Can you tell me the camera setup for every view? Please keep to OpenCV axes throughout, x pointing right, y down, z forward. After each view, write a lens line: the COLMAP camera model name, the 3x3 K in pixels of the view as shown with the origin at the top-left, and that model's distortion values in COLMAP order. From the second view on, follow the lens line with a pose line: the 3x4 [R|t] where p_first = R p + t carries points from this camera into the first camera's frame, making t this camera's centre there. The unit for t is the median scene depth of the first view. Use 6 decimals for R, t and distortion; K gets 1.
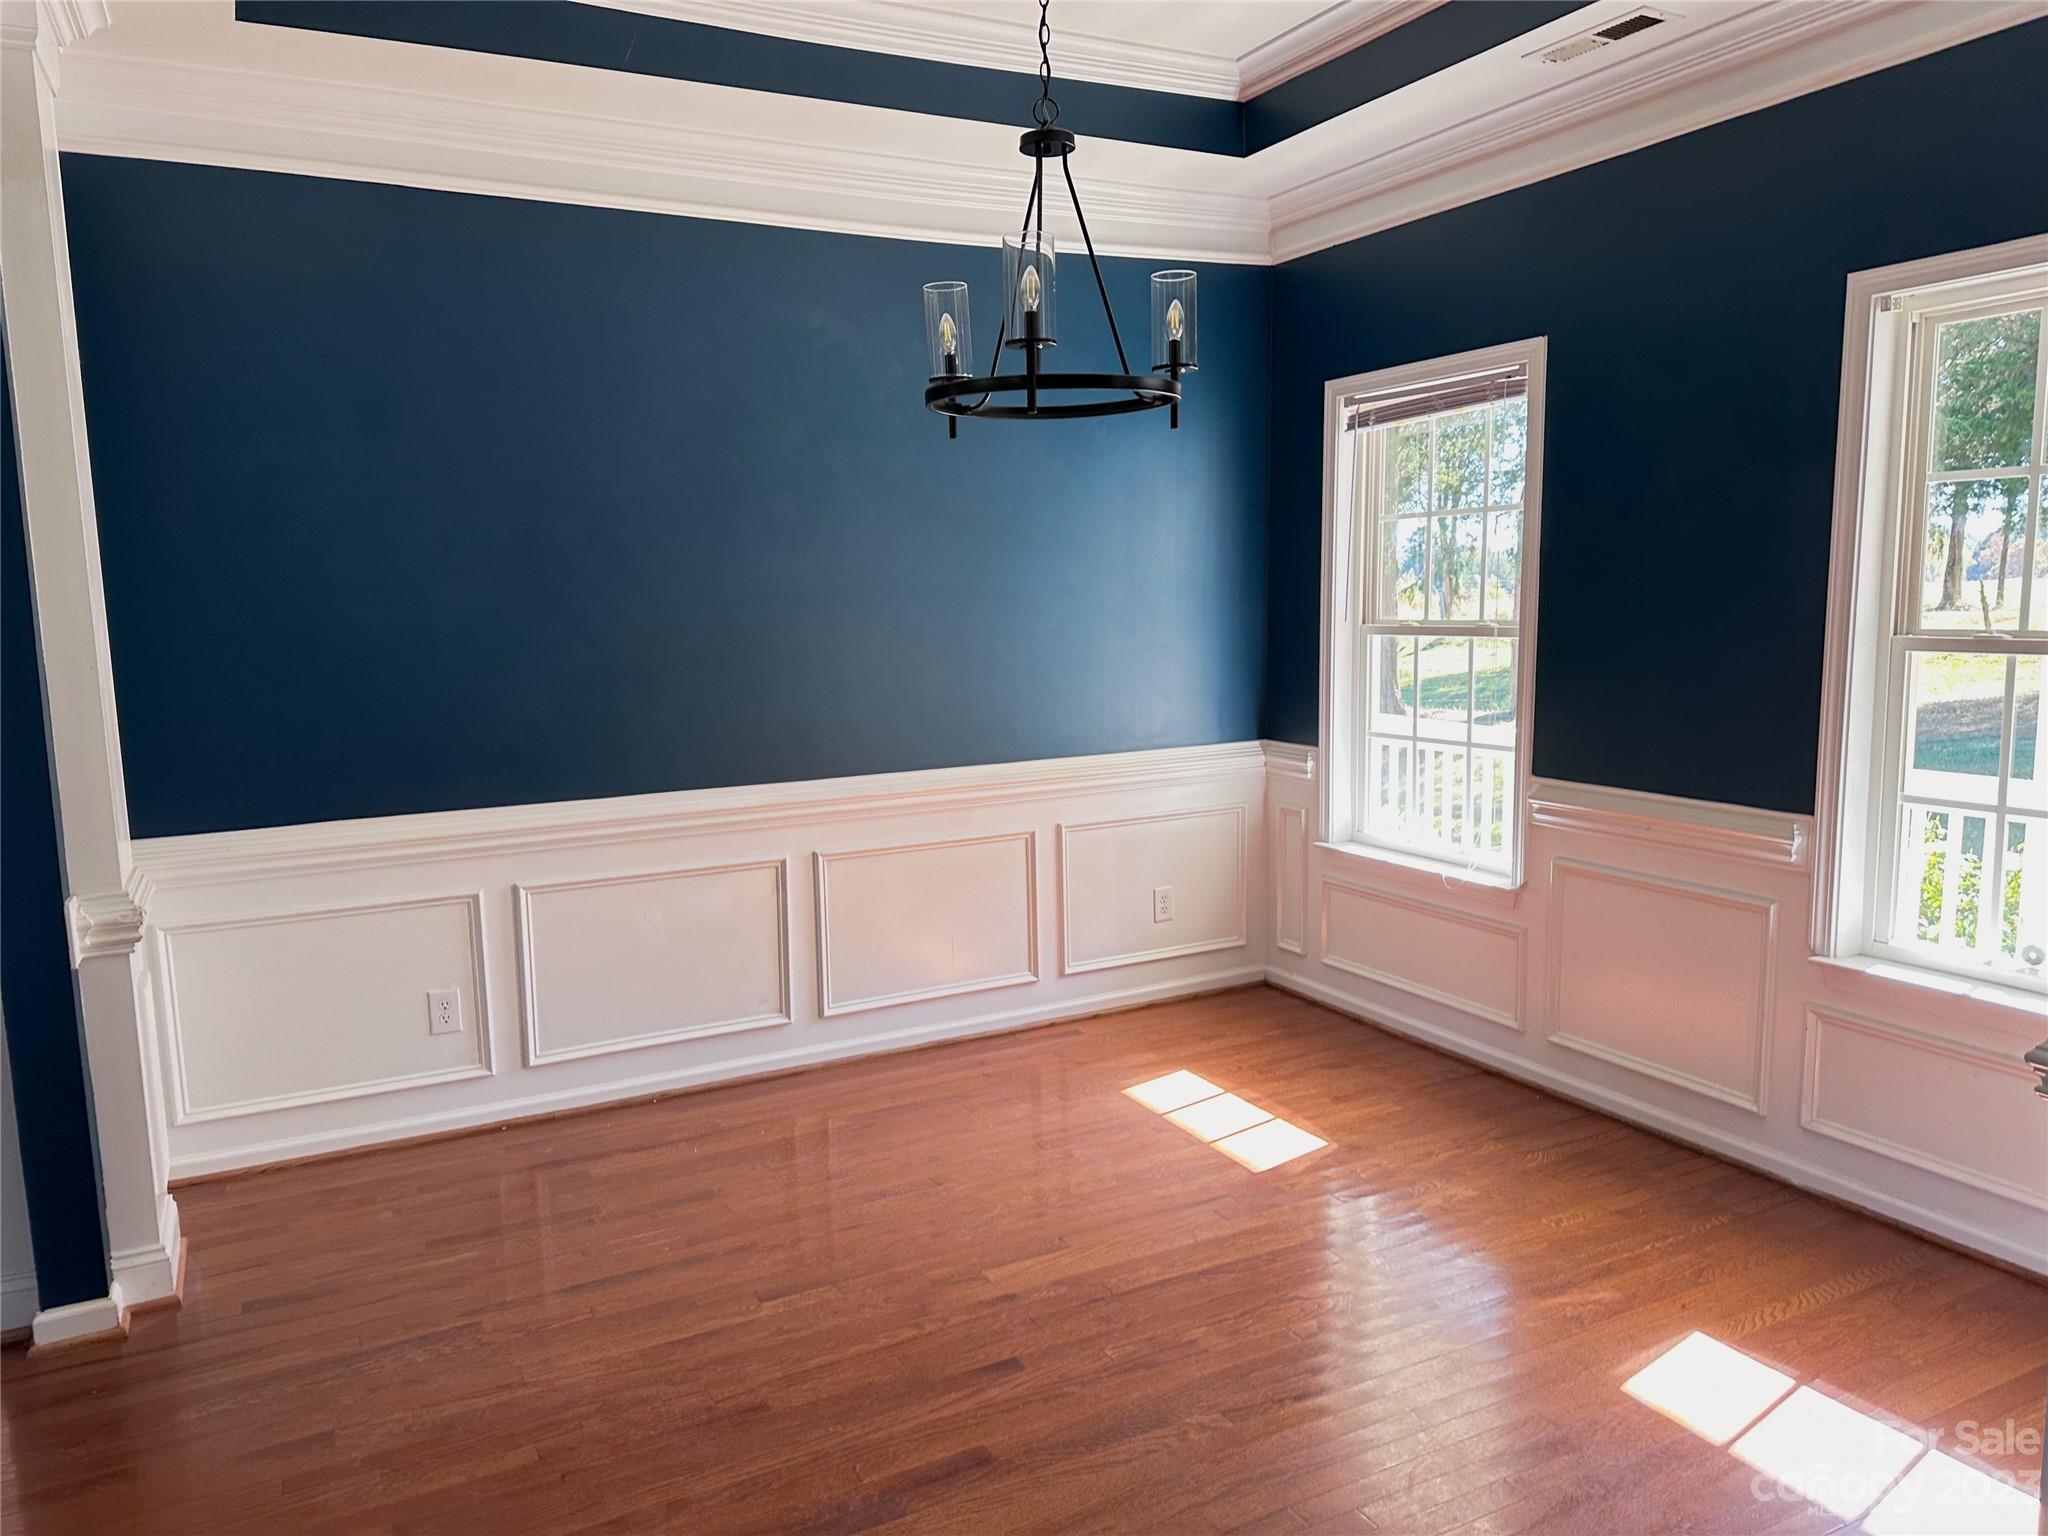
lens RADIAL K [[1441.7, 0, 1021.0], [0, 1441.7, 773.2], [0, 0, 1]] dist [0.066601, -0.035374]
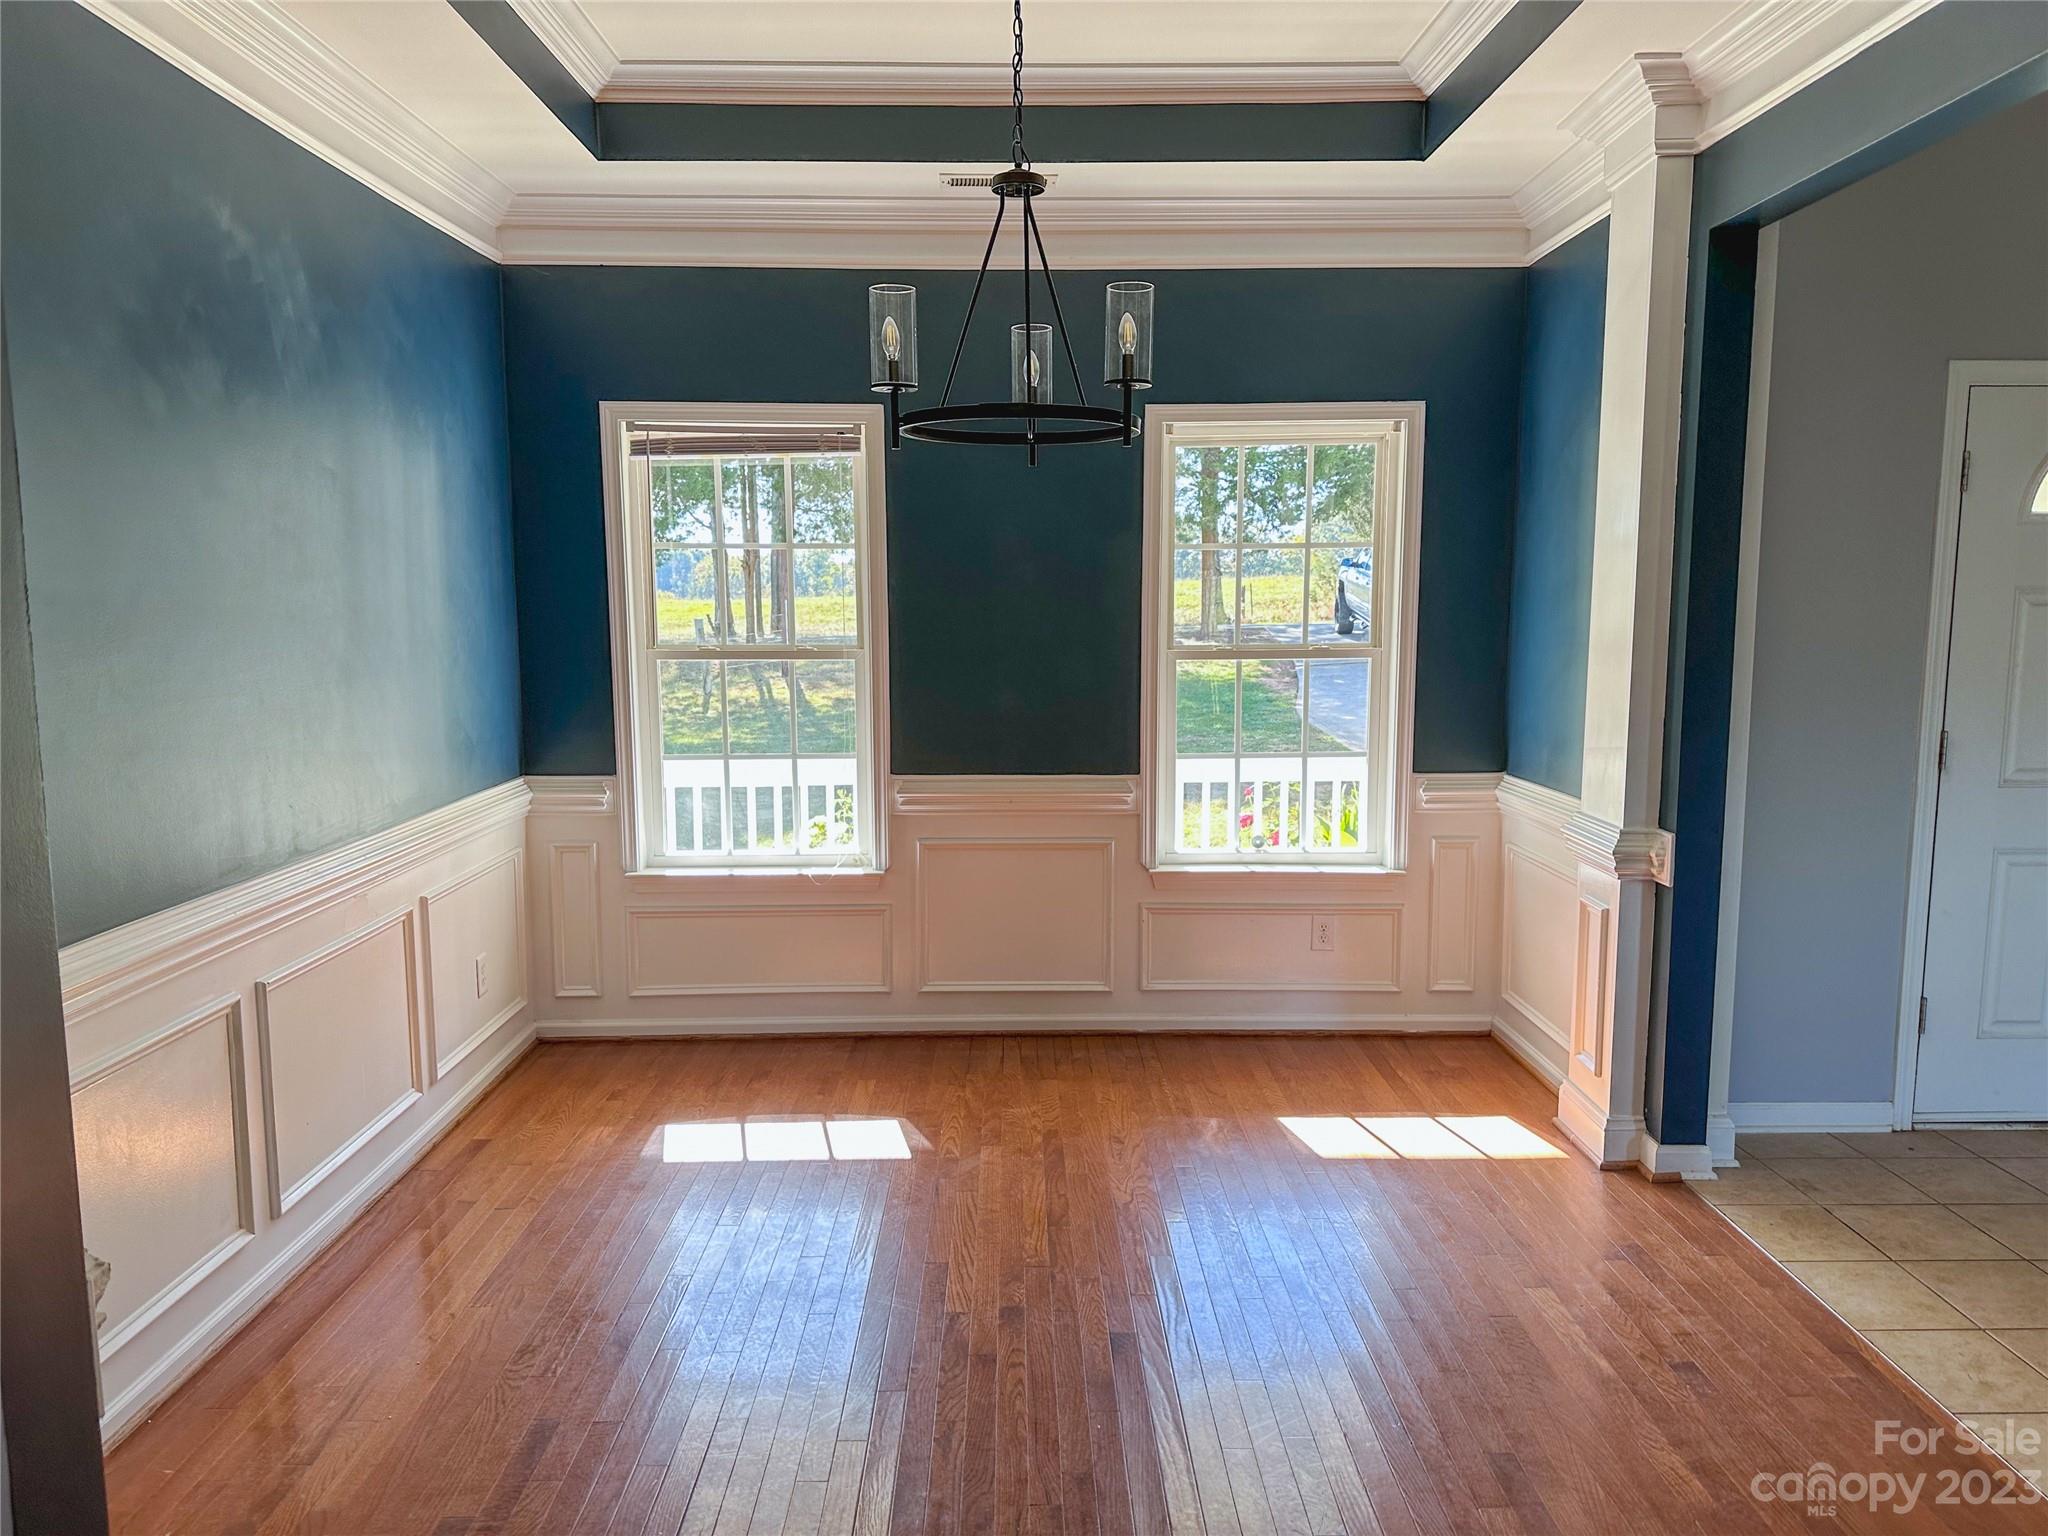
lens RADIAL K [[1441.7, 0, 1028.7], [0, 1441.7, 768.8], [0, 0, 1]] dist [0.066601, -0.035374]
pose [[0.432943, -0.083202, 0.897573, -0.619073], [0.108430, 0.993308, 0.039775, -0.035578], [-0.894876, 0.080103, 0.439068, 0.366486]]
